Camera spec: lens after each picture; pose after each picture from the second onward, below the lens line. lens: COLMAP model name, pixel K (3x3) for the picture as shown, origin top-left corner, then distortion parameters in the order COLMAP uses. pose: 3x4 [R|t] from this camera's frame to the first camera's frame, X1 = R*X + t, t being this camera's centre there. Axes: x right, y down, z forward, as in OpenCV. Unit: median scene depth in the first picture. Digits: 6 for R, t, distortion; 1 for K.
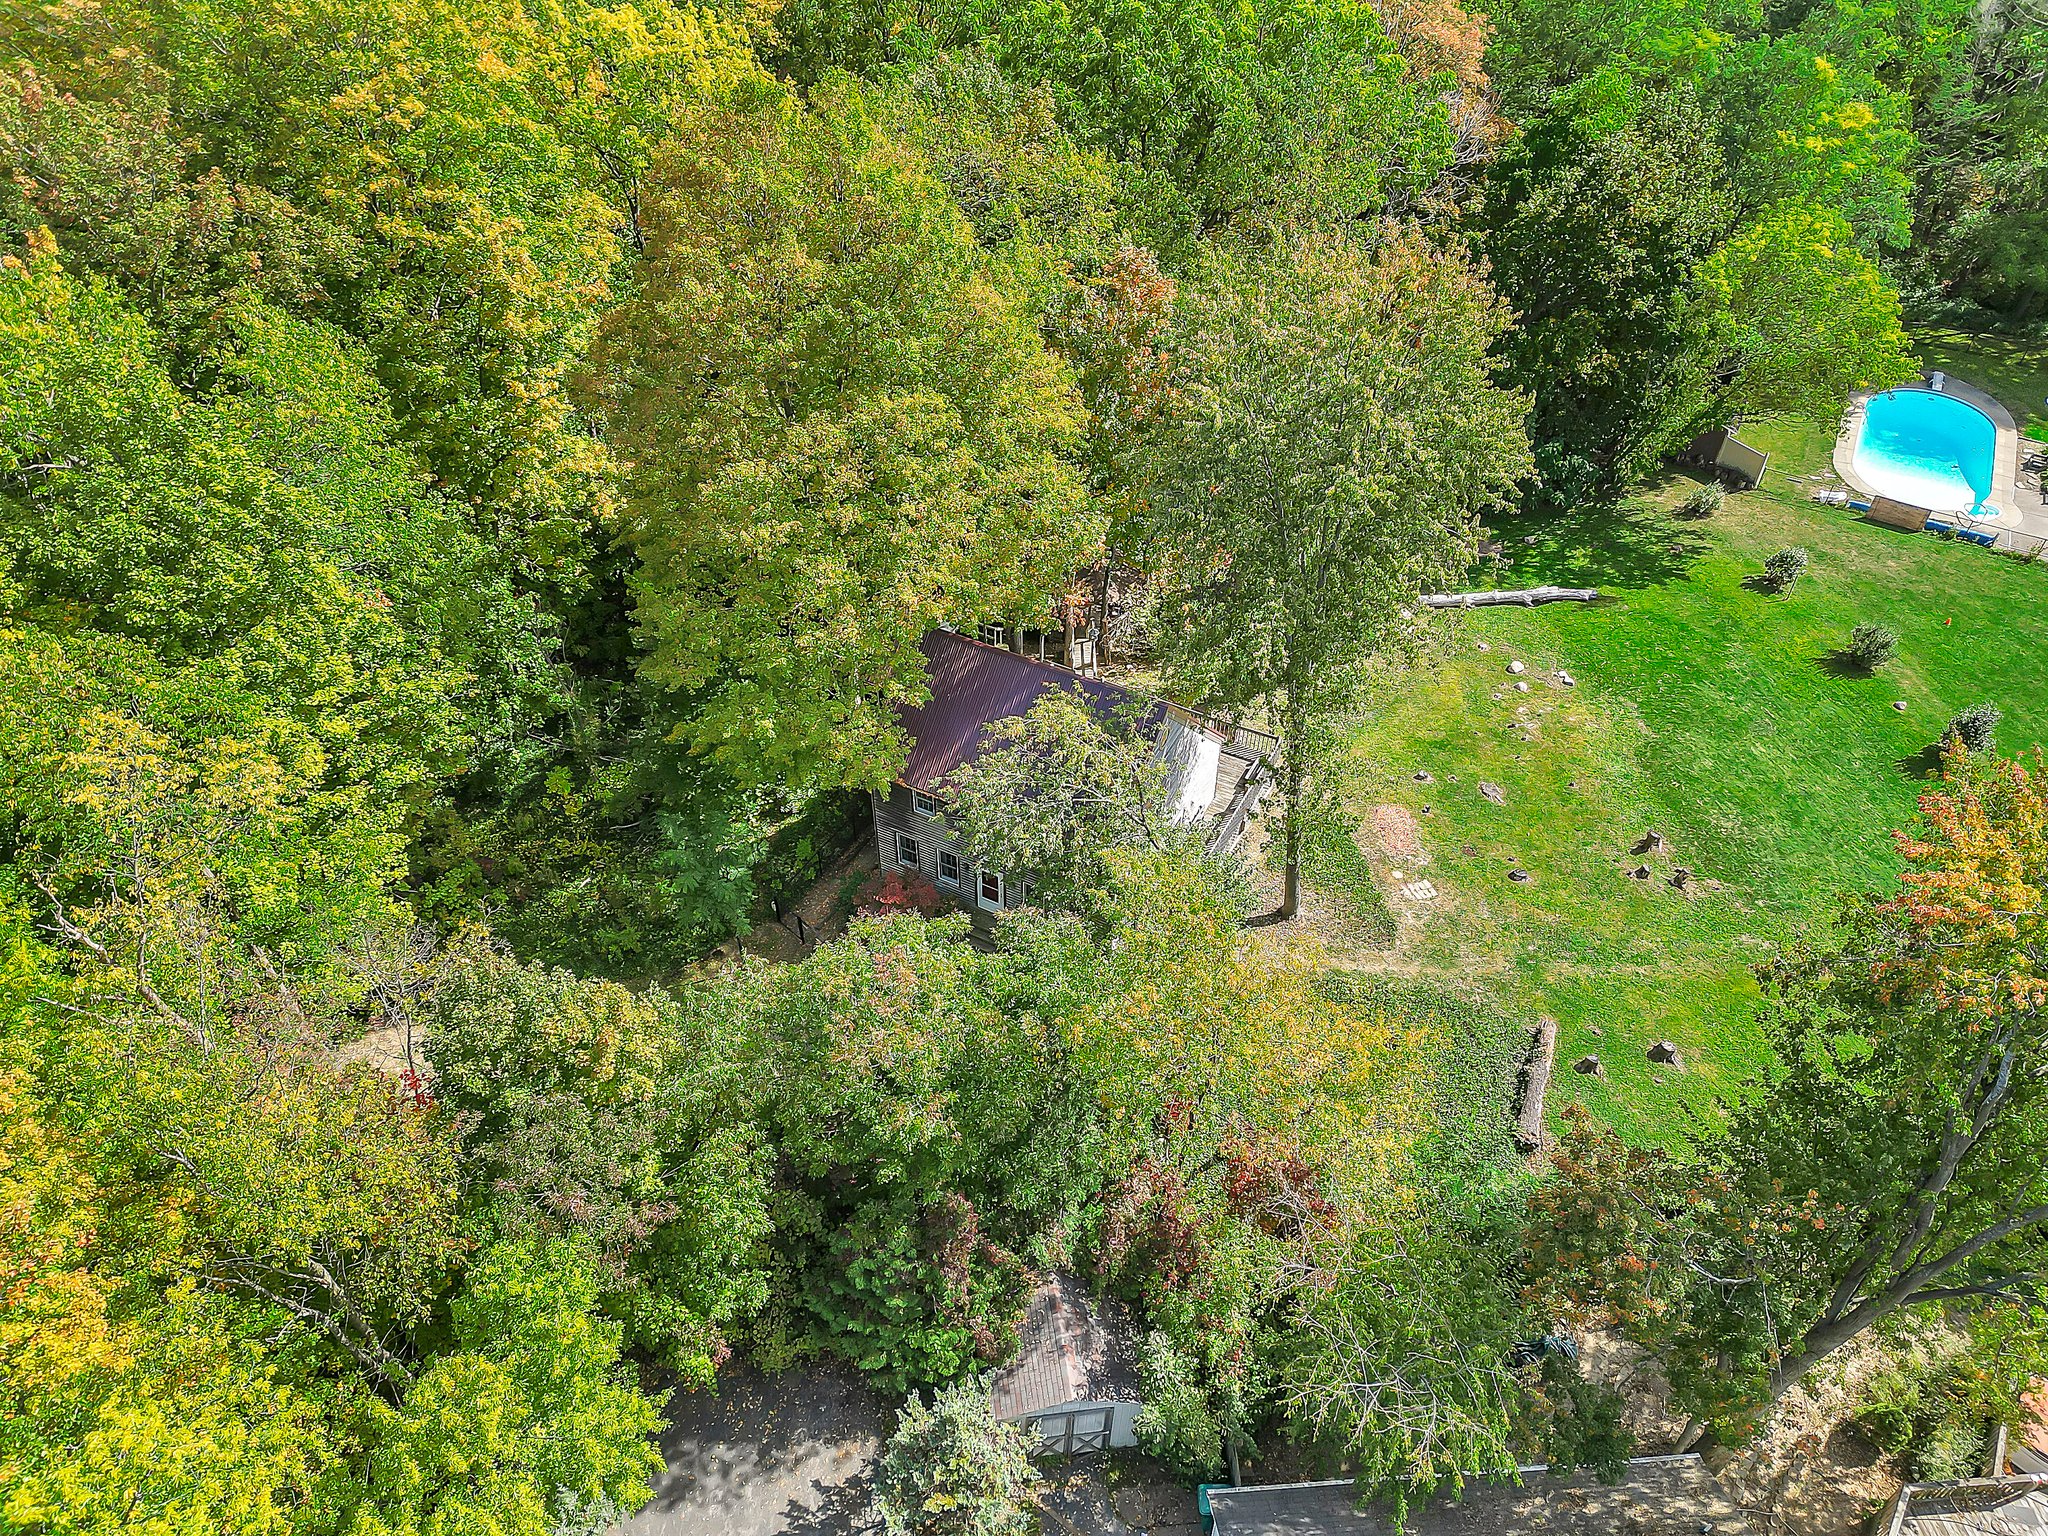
lens RADIAL K [[1465.6, 0, 1024.0], [0, 1465.6, 768.0], [0, 0, 1]] dist [0.080317, -0.078048]
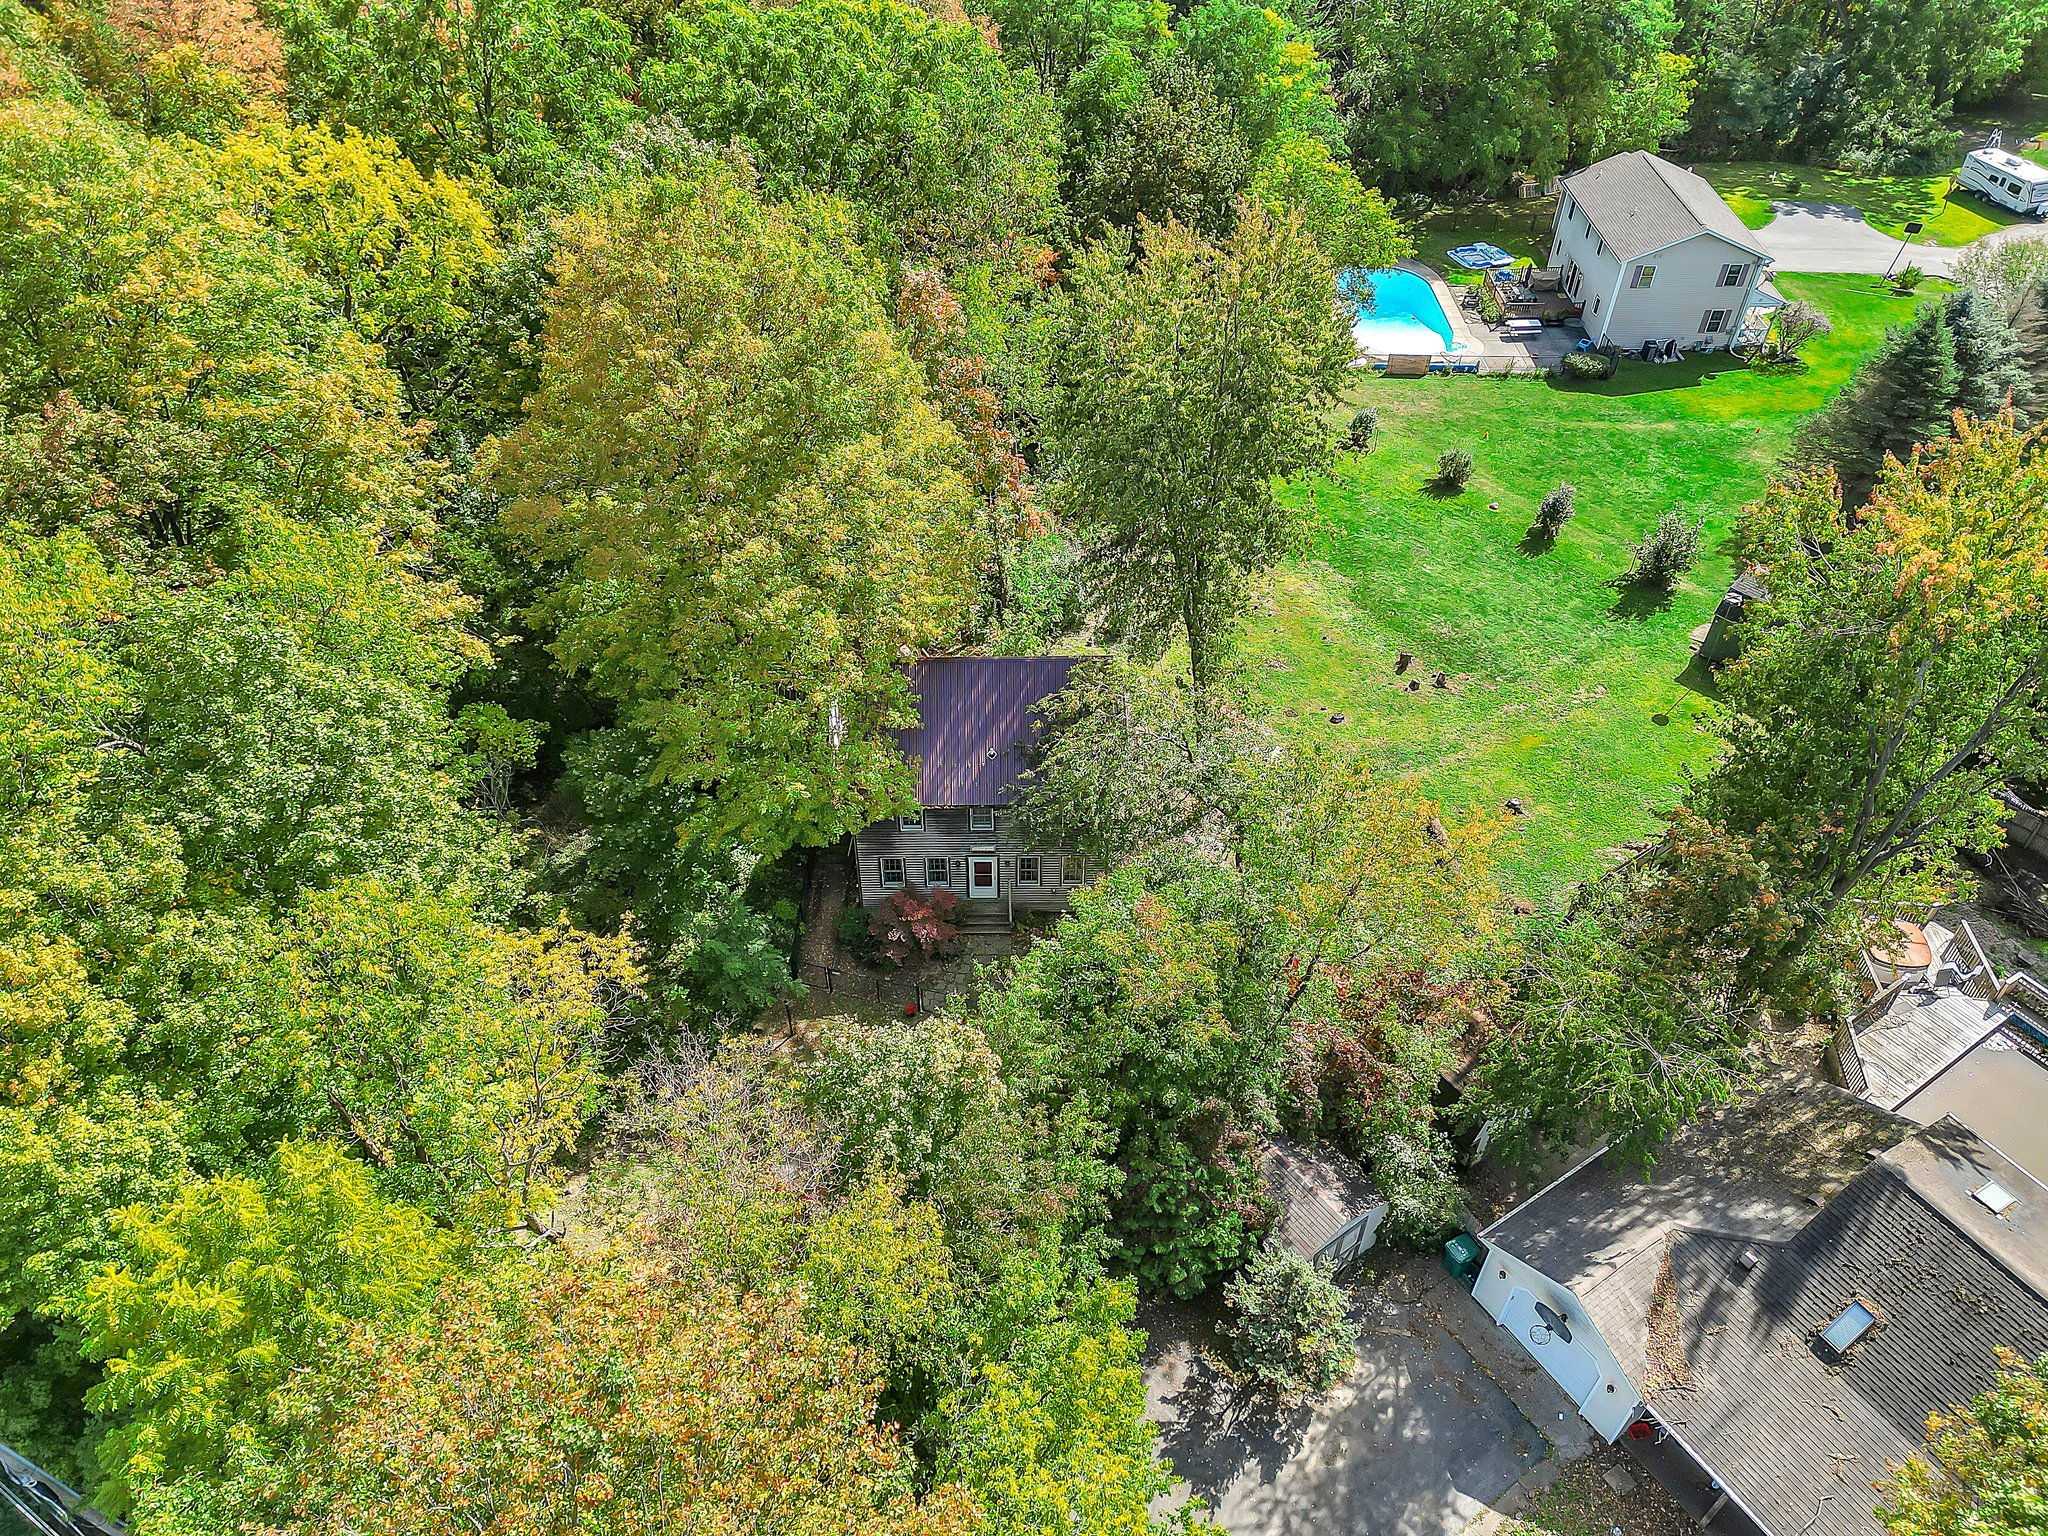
lens RADIAL K [[1465.6, 0, 1024.0], [0, 1465.6, 768.0], [0, 0, 1]] dist [0.080317, -0.078048]
pose [[0.877773, -0.324098, 0.352810, -0.284616], [0.324617, 0.943971, 0.059520, -0.037622], [-0.352333, 0.062283, 0.933800, -0.014173]]
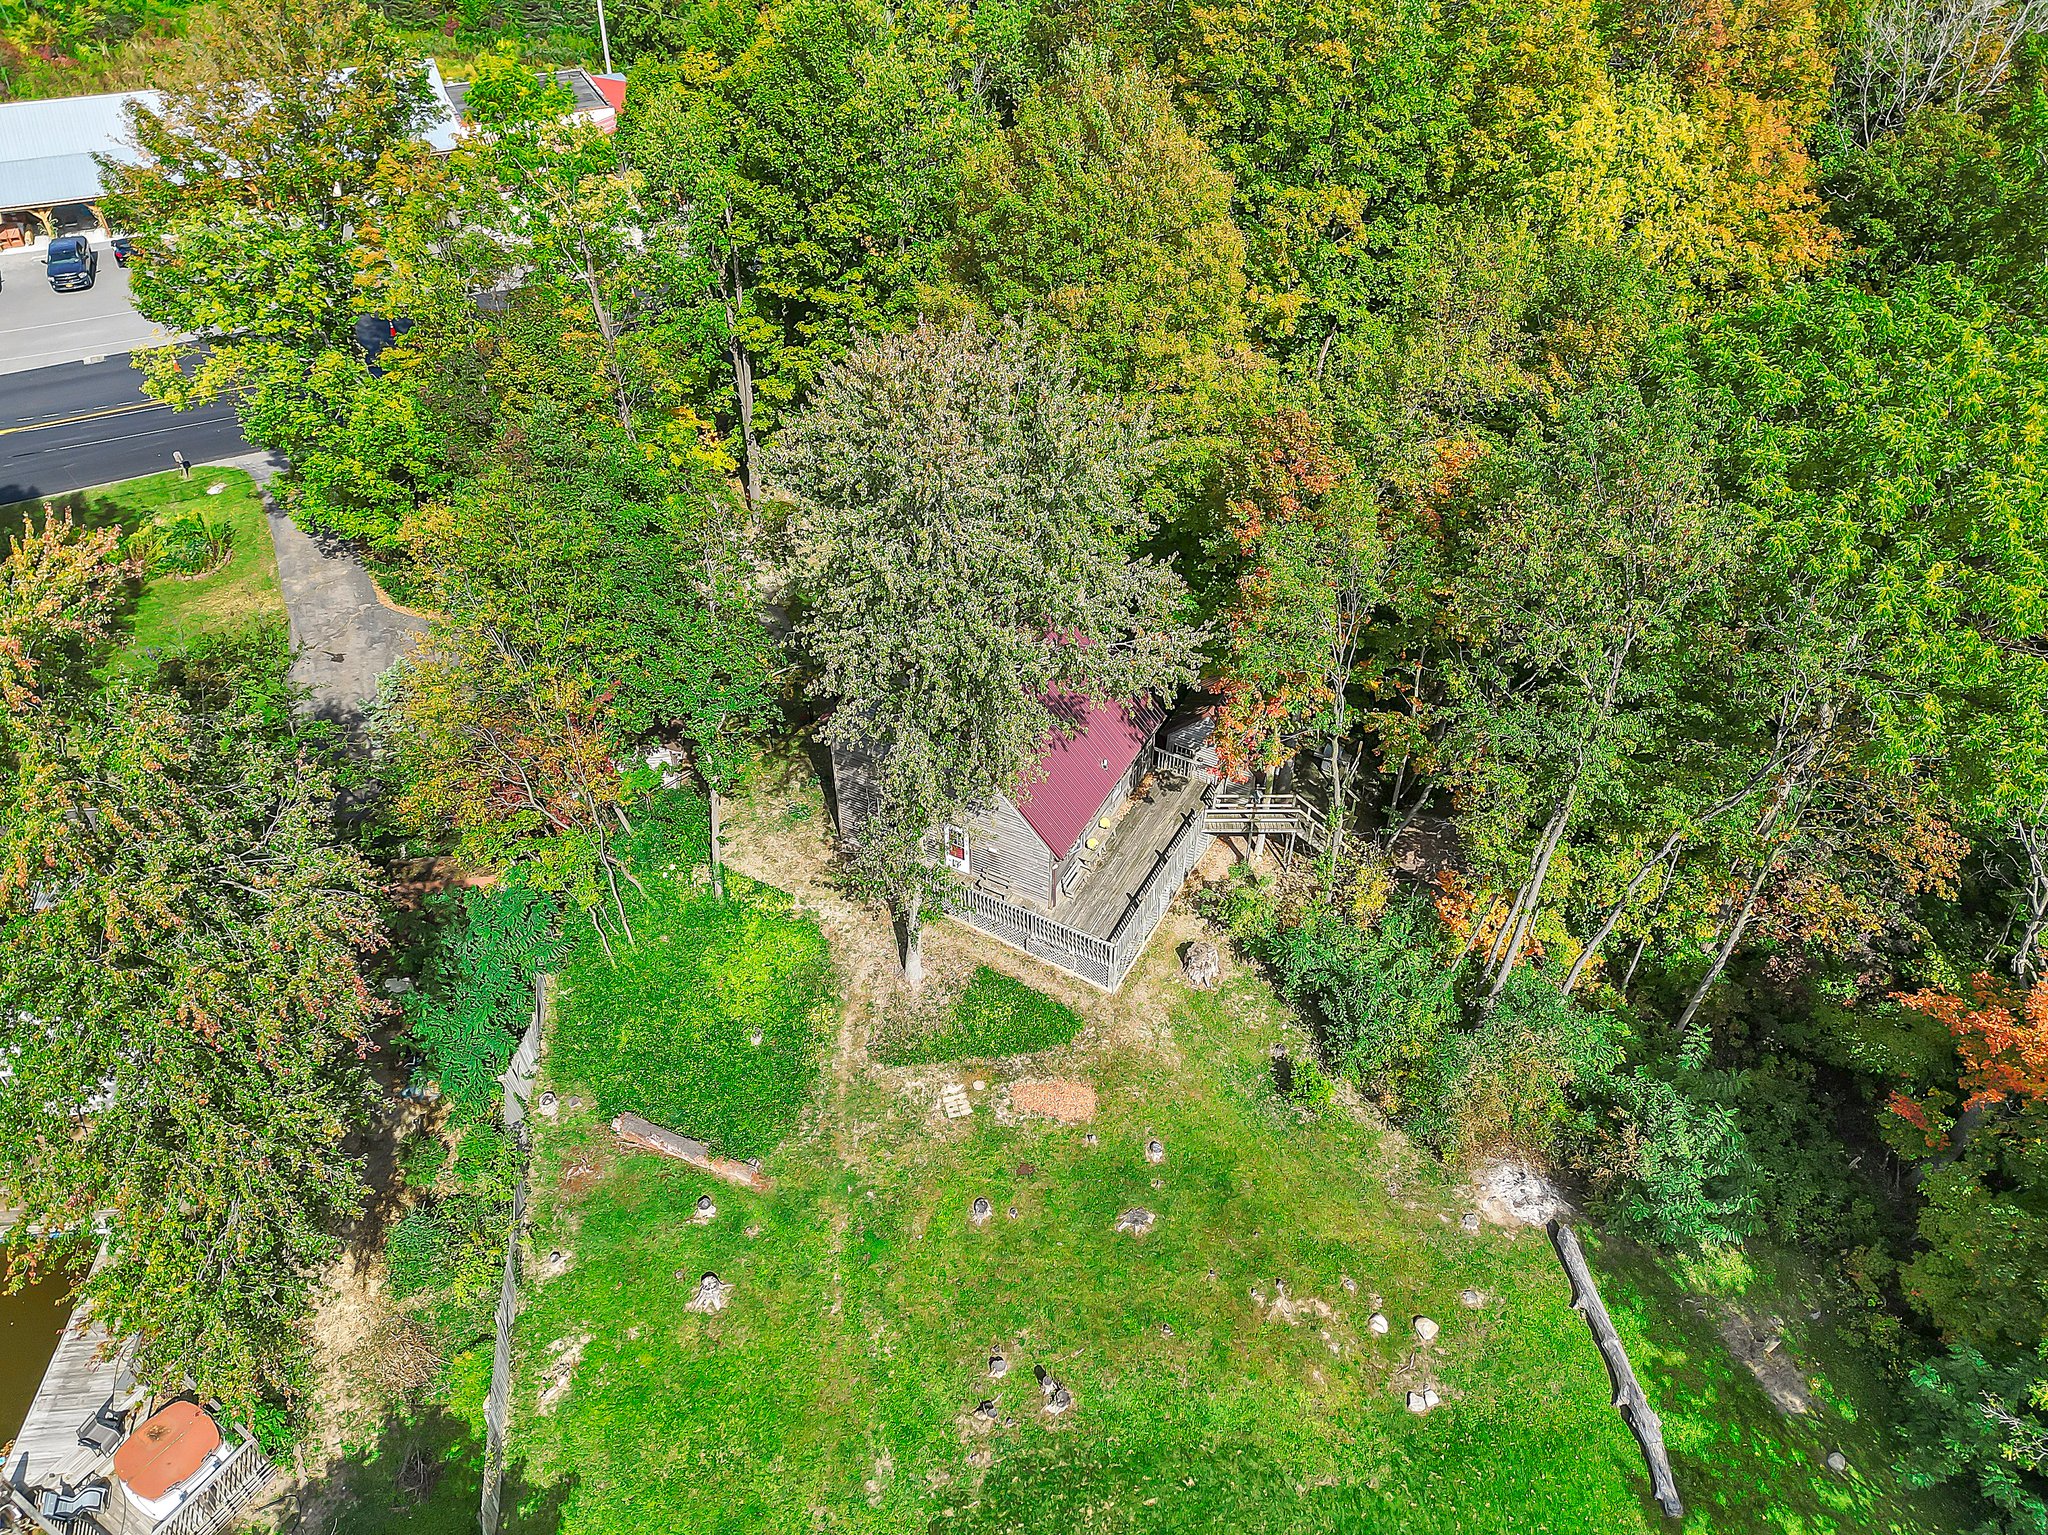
lens RADIAL K [[1446.6, 0, 1025.8], [0, 1446.6, 788.3], [0, 0, 1]] dist [0.065866, -0.064000]
pose [[0.006099, 0.660308, -0.750970, 0.713934], [-0.686389, 0.548896, 0.477056, -0.423152], [0.727209, 0.512548, 0.456576, 0.457879]]
